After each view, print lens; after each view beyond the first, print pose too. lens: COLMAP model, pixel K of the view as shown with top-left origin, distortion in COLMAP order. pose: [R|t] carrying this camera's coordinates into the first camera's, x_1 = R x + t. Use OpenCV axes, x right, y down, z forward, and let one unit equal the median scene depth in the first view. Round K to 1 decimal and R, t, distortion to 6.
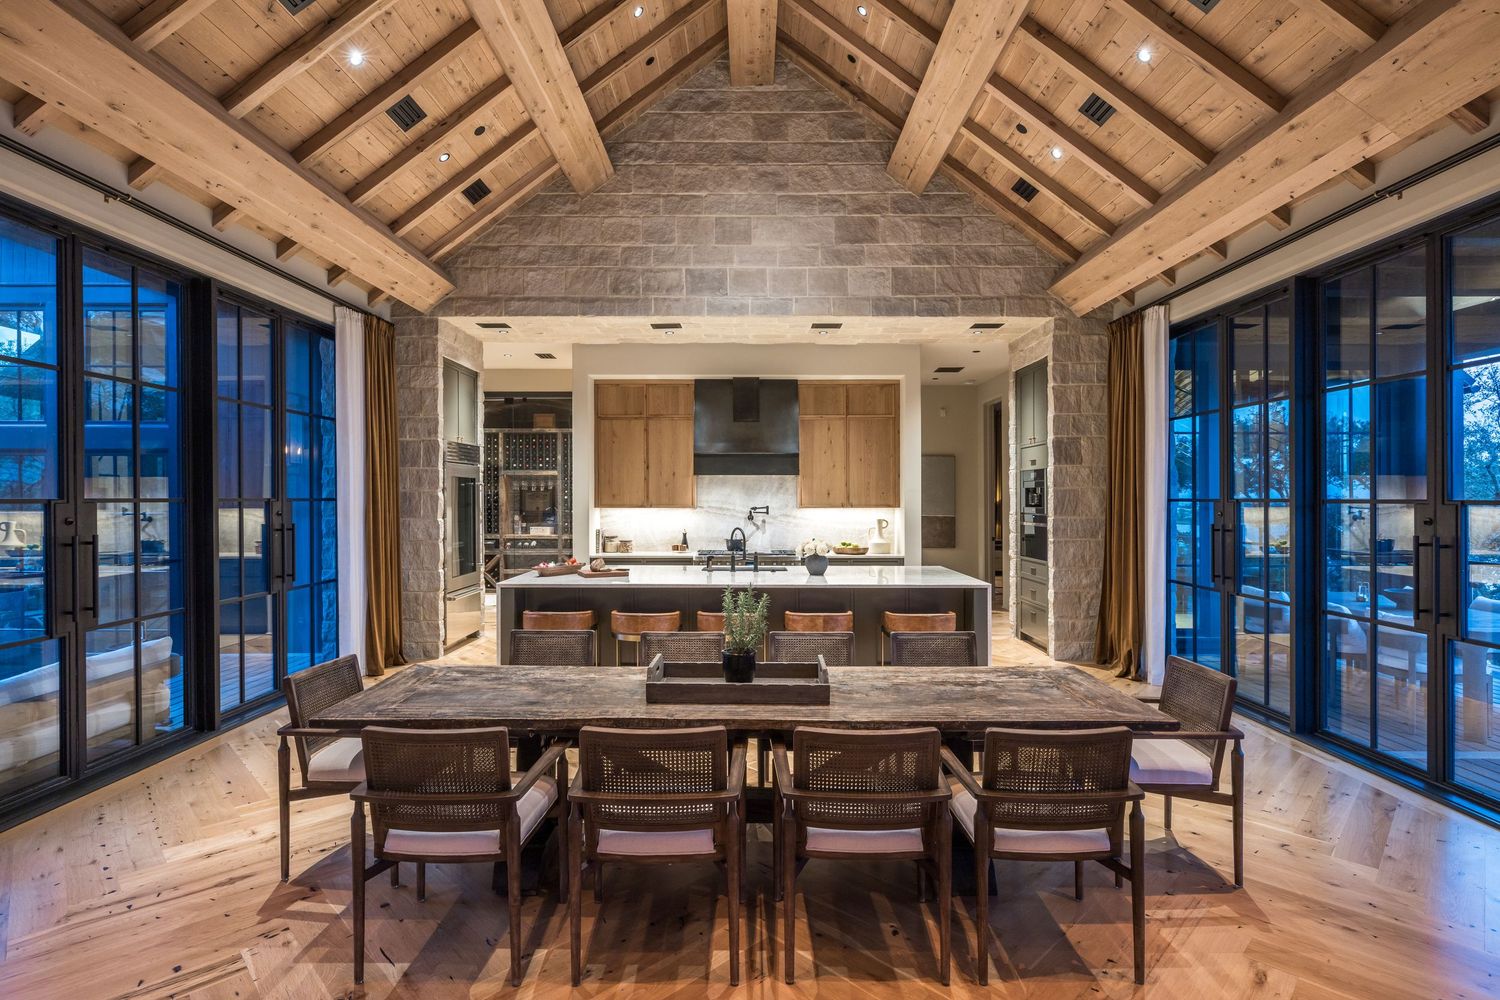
lens RADIAL K [[764.2, 0, 750.0], [0, 764.2, 500.0], [0, 0, 1]] dist [-0.002814, 0.000039]
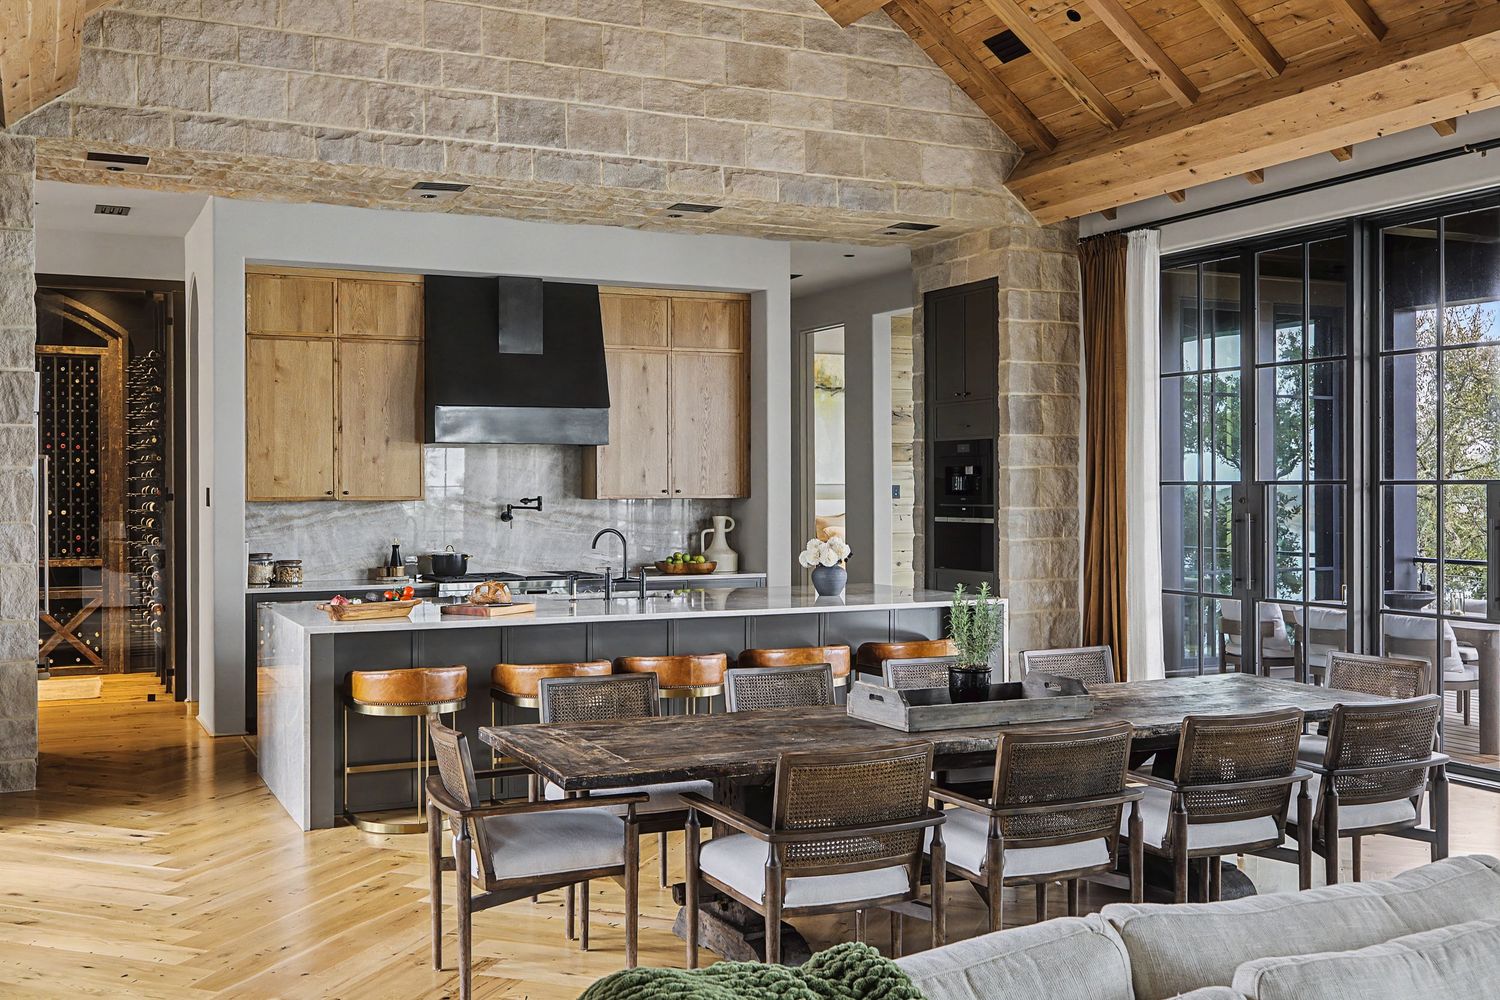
lens RADIAL K [[1509.7, 0, 750.0], [0, 1509.7, 500.0], [0, 0, 1]] dist [-0.004942, -0.014596]
pose [[0.902236, -0.005712, 0.431205, -0.417746], [0.002803, 0.999969, 0.007381, 0.003679], [-0.431234, -0.005450, 0.902224, -0.150240]]
